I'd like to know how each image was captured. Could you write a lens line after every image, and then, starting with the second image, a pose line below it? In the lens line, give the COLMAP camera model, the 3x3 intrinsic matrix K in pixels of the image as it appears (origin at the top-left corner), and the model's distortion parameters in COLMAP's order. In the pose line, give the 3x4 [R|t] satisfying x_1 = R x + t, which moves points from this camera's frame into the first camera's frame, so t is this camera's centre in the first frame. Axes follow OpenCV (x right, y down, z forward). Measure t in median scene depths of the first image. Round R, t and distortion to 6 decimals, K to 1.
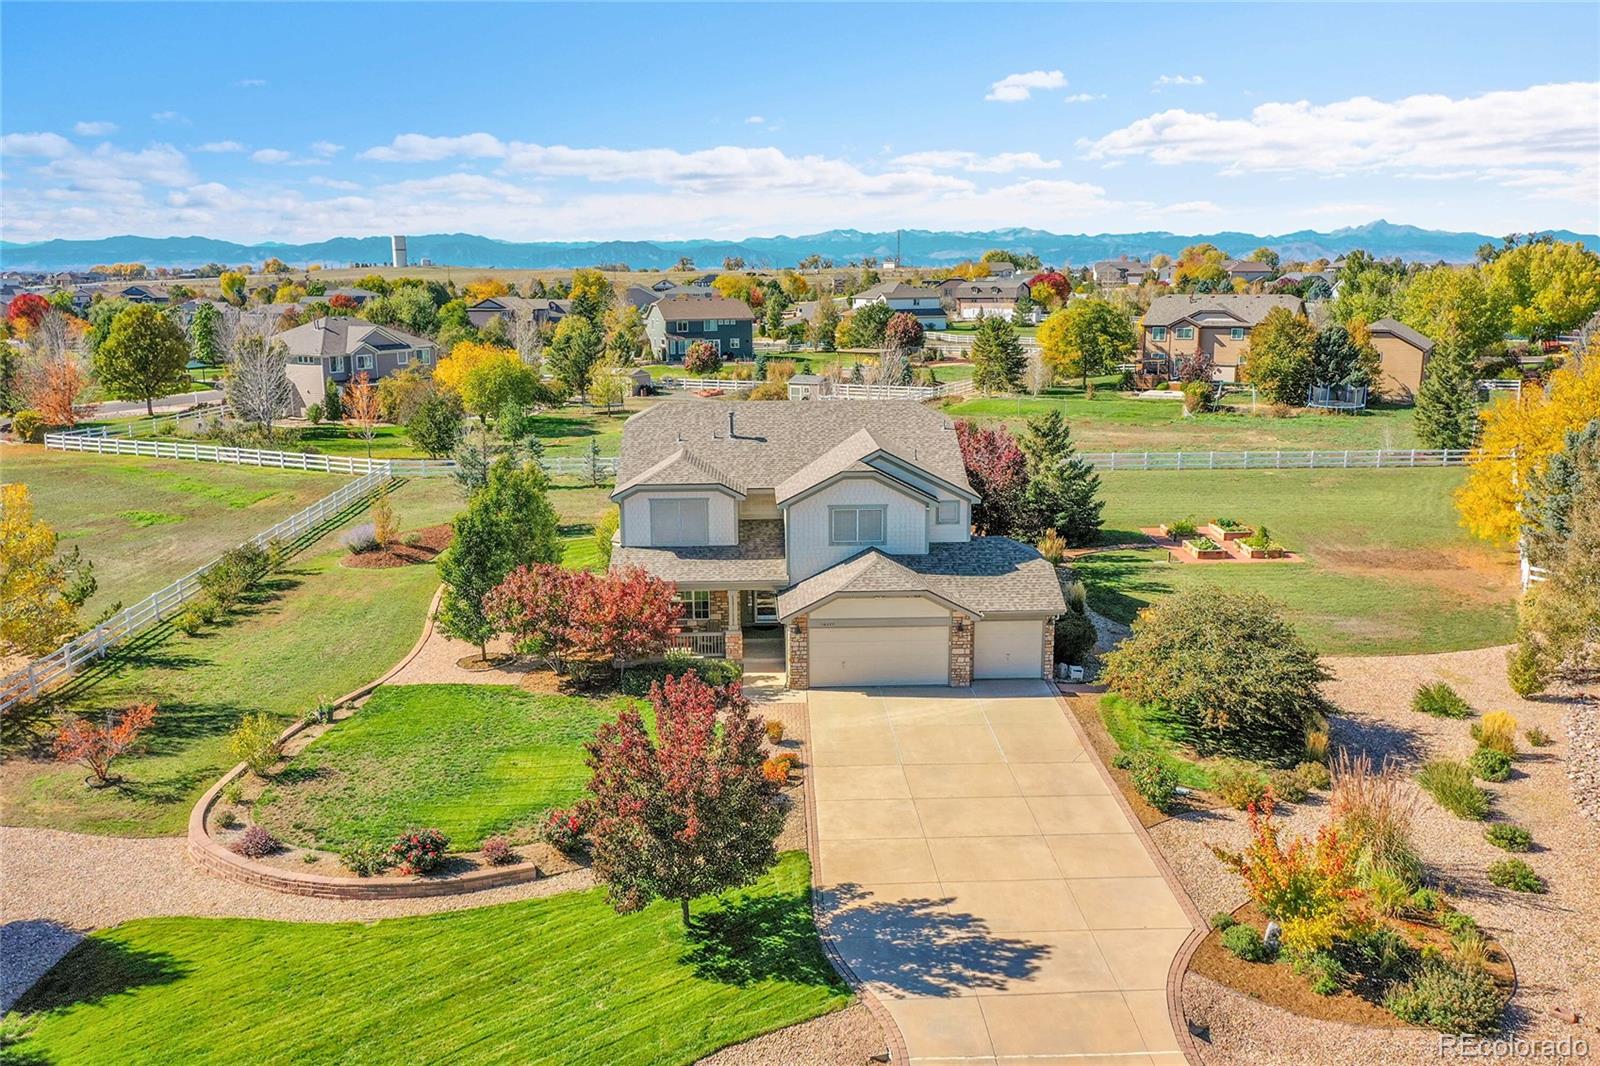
lens RADIAL K [[1263.4, 0, 800.0], [0, 1263.4, 533.0], [0, 0, 1]] dist [0.004245, -0.002598]
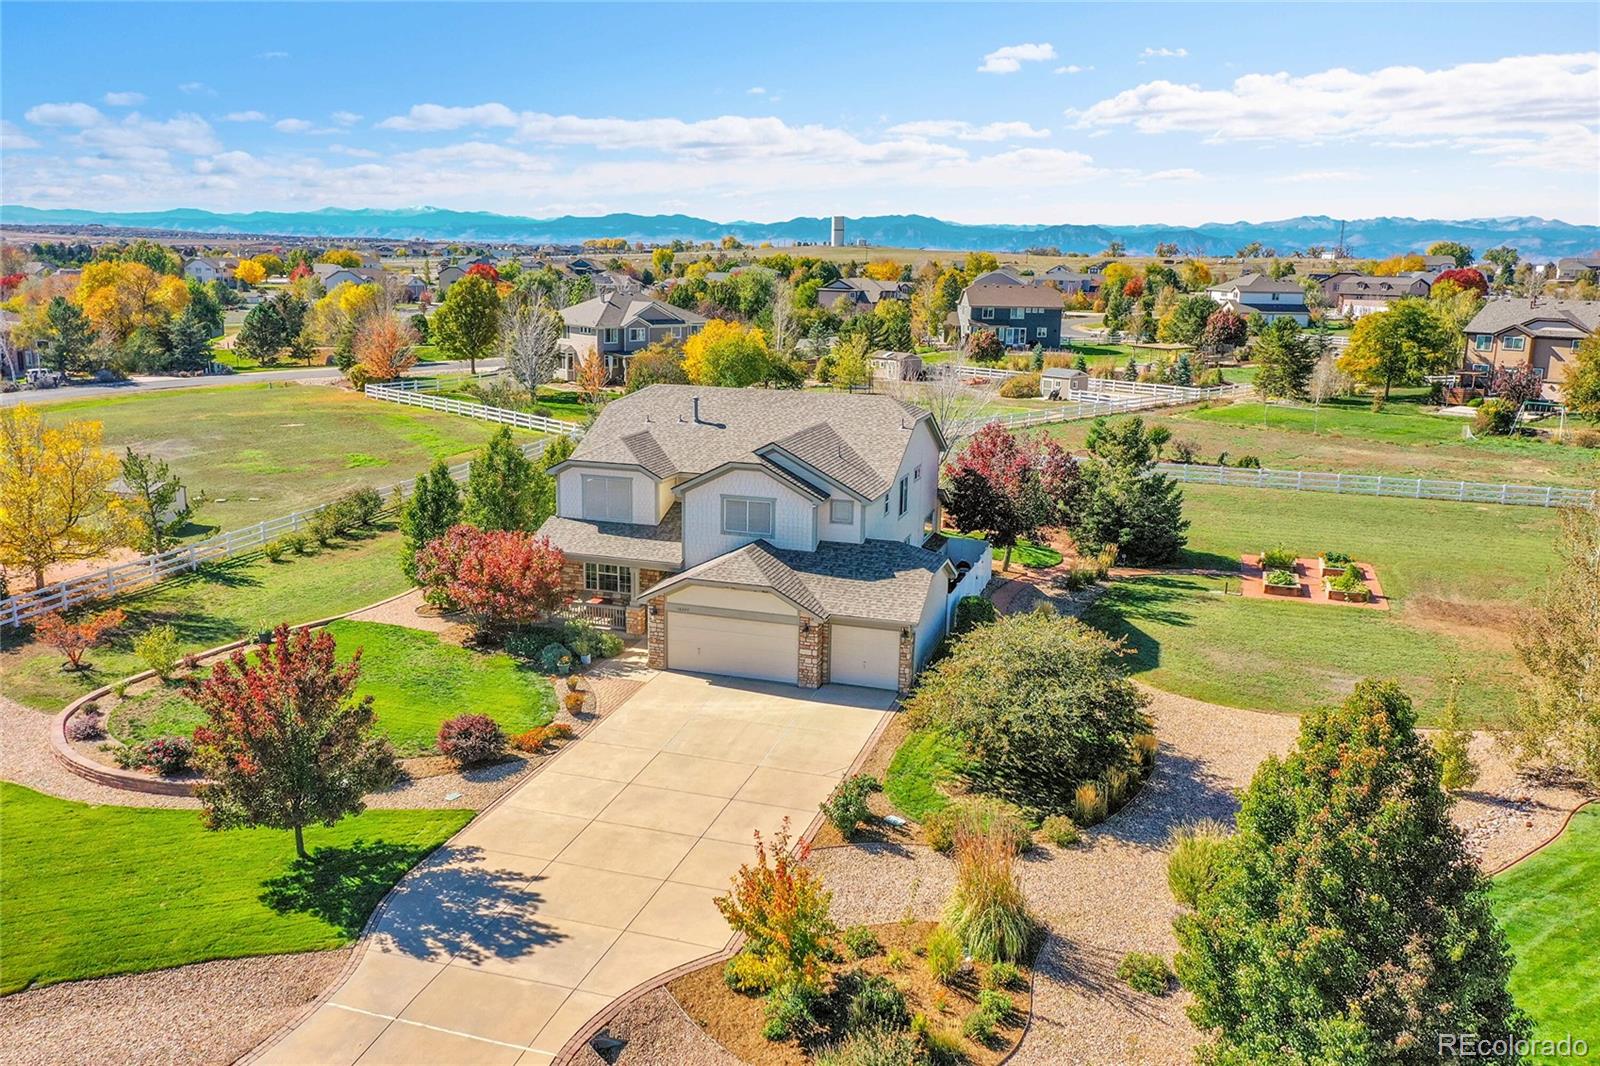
lens RADIAL K [[1260.2, 0, 800.0], [0, 1260.2, 533.0], [0, 0, 1]] dist [-0.002091, -0.000590]
pose [[0.941831, 0.094671, -0.322477, 0.406359], [-0.090307, 0.995506, 0.028502, -0.025083], [0.323726, 0.002278, 0.946148, 0.062568]]
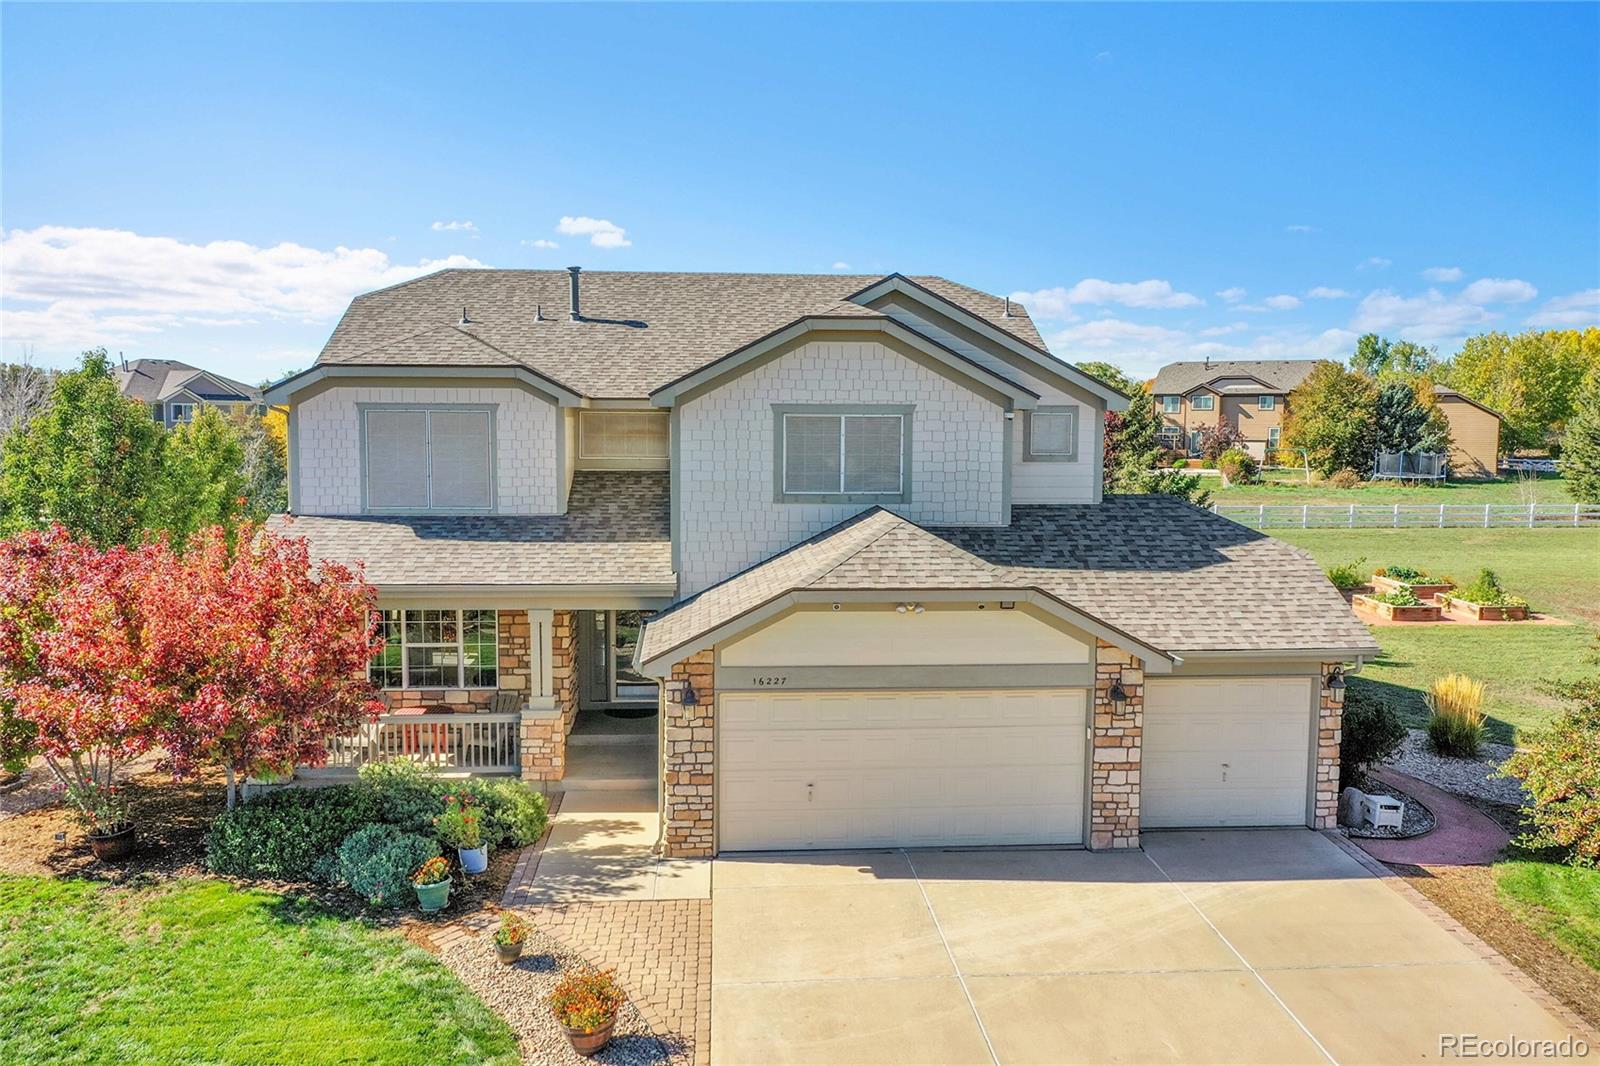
lens RADIAL K [[1263.4, 0, 800.0], [0, 1263.4, 533.0], [0, 0, 1]] dist [0.004245, -0.002598]
pose [[0.999134, 0.007694, 0.040898, 0.014378], [-0.003090, 0.993765, -0.111455, 0.065985], [-0.041500, 0.111232, 0.992928, 0.582752]]
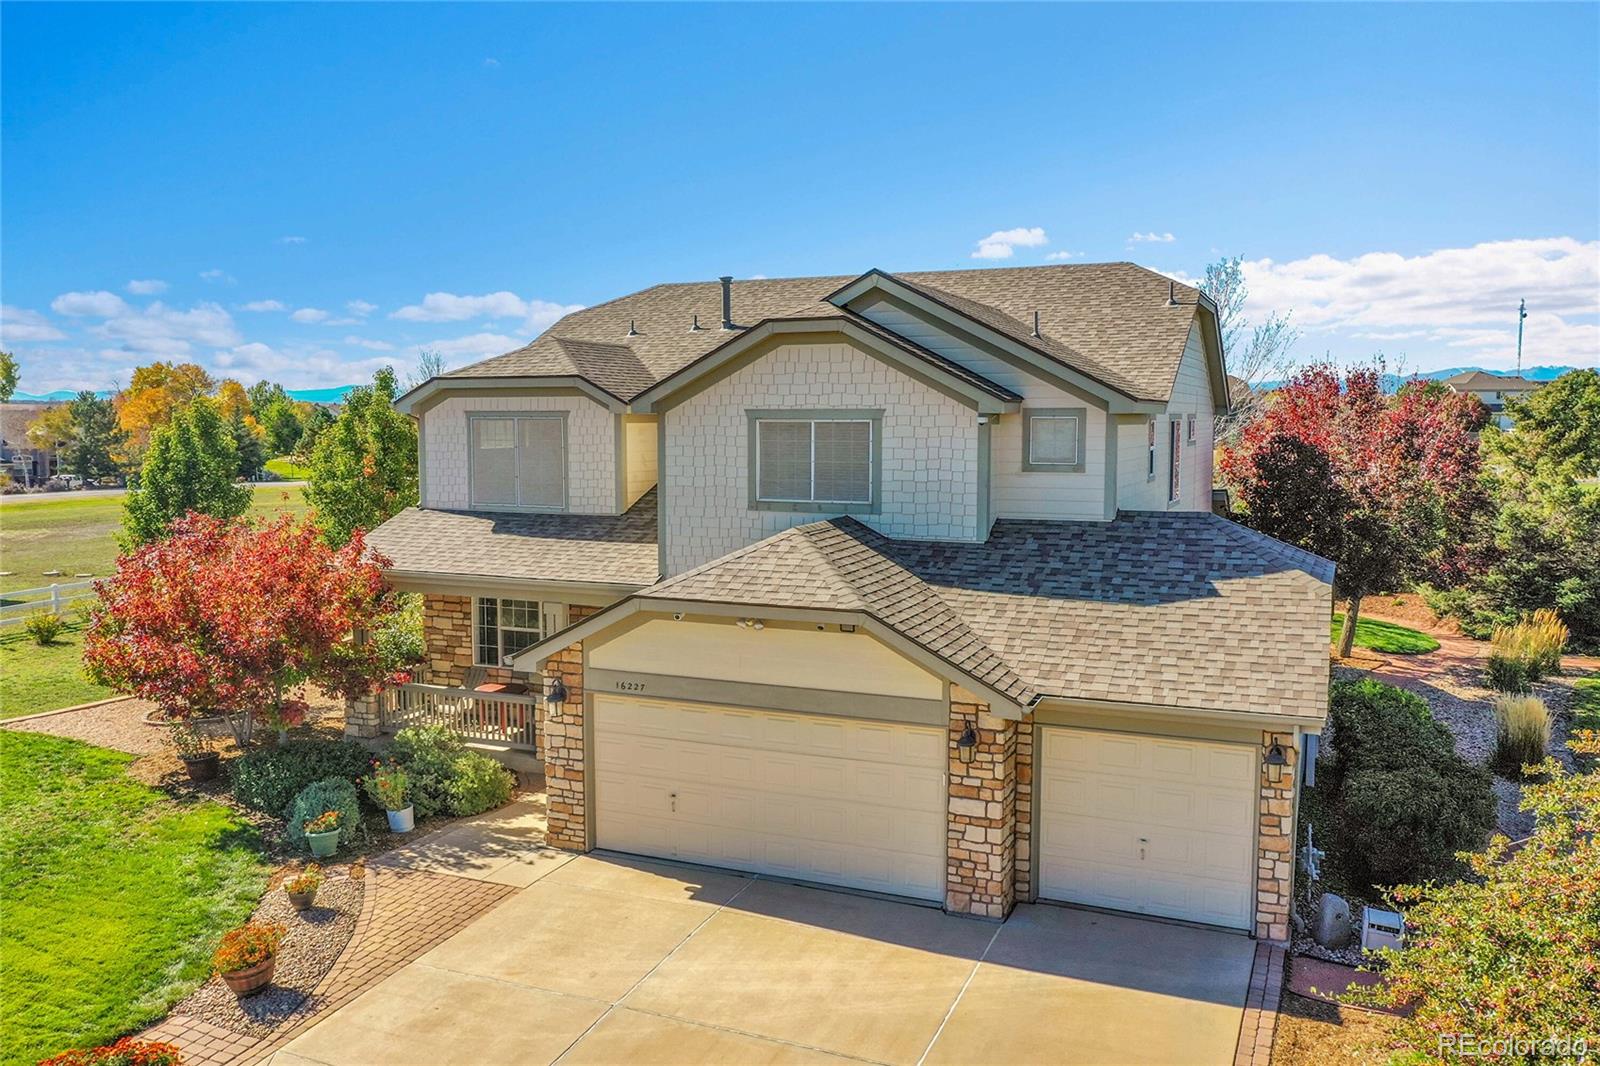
lens RADIAL K [[1263.4, 0, 800.0], [0, 1263.4, 533.0], [0, 0, 1]] dist [0.004245, -0.002598]
pose [[0.901797, 0.044820, -0.429830, 0.213910], [-0.091022, 0.991995, -0.087529, 0.051813], [0.422466, 0.118057, 0.898657, 0.633571]]
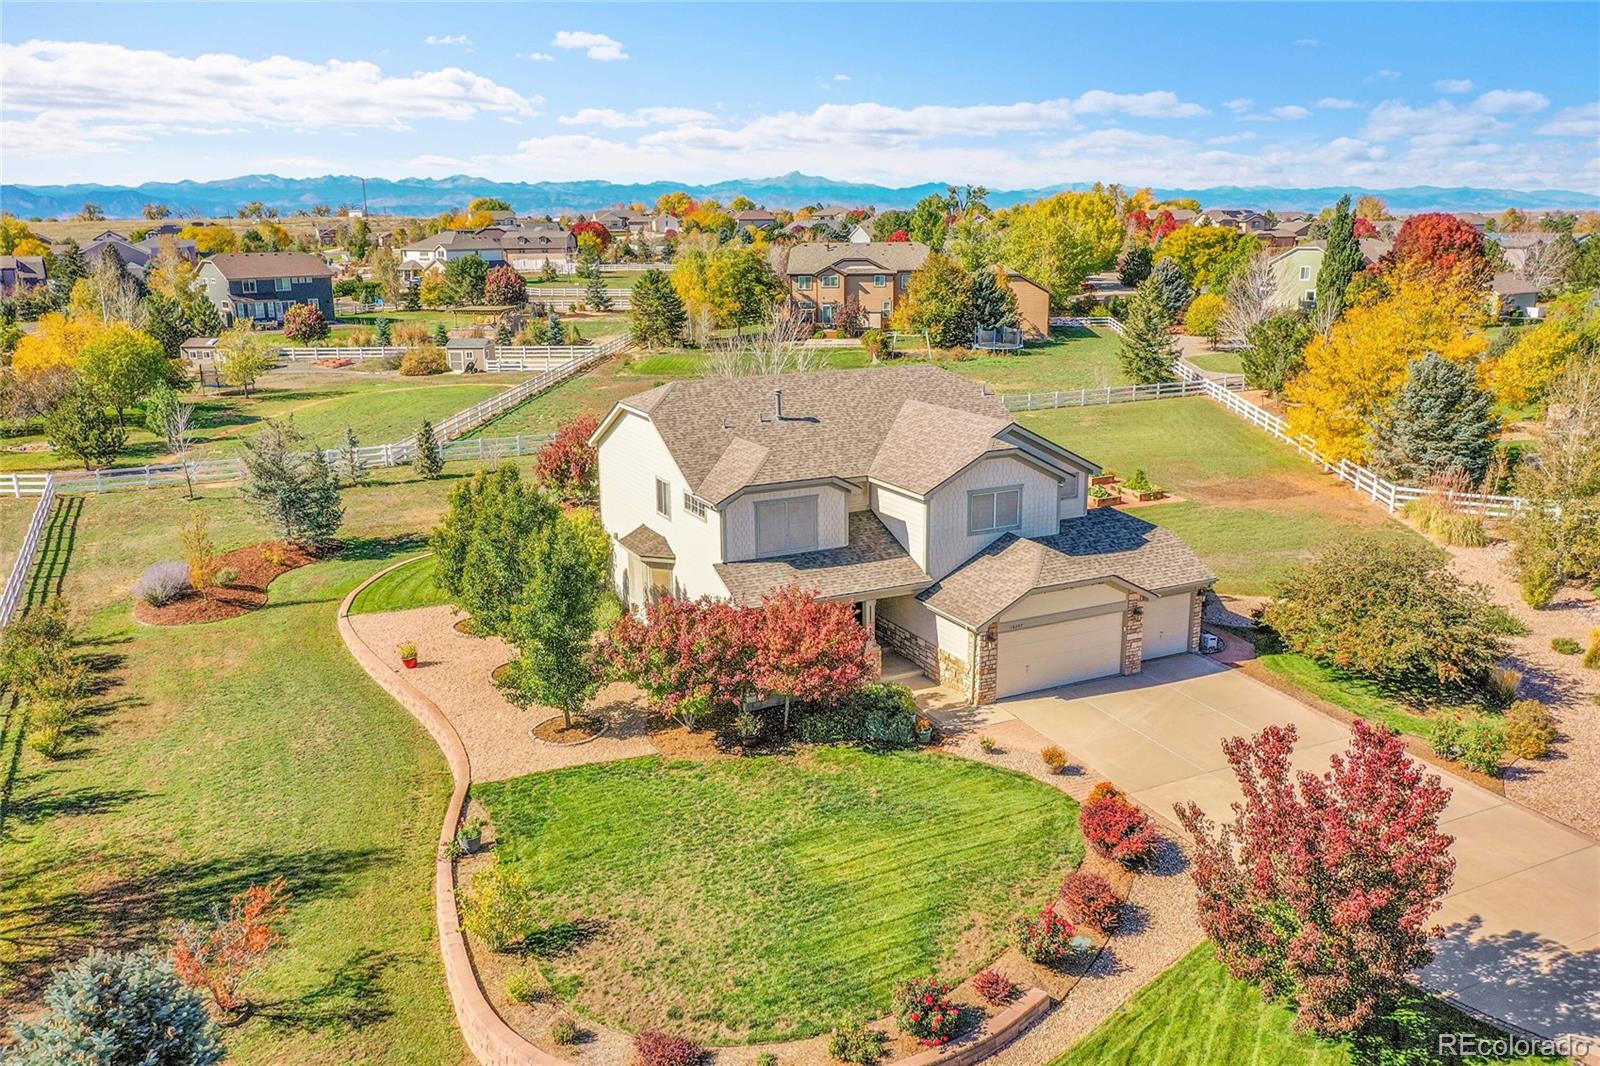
lens RADIAL K [[1263.4, 0, 800.0], [0, 1263.4, 533.0], [0, 0, 1]] dist [0.004245, -0.002598]
pose [[0.912330, -0.102225, 0.396490, -0.429254], [0.086798, 0.994610, 0.056711, -0.051816], [-0.400151, -0.017325, 0.916286, 0.238744]]
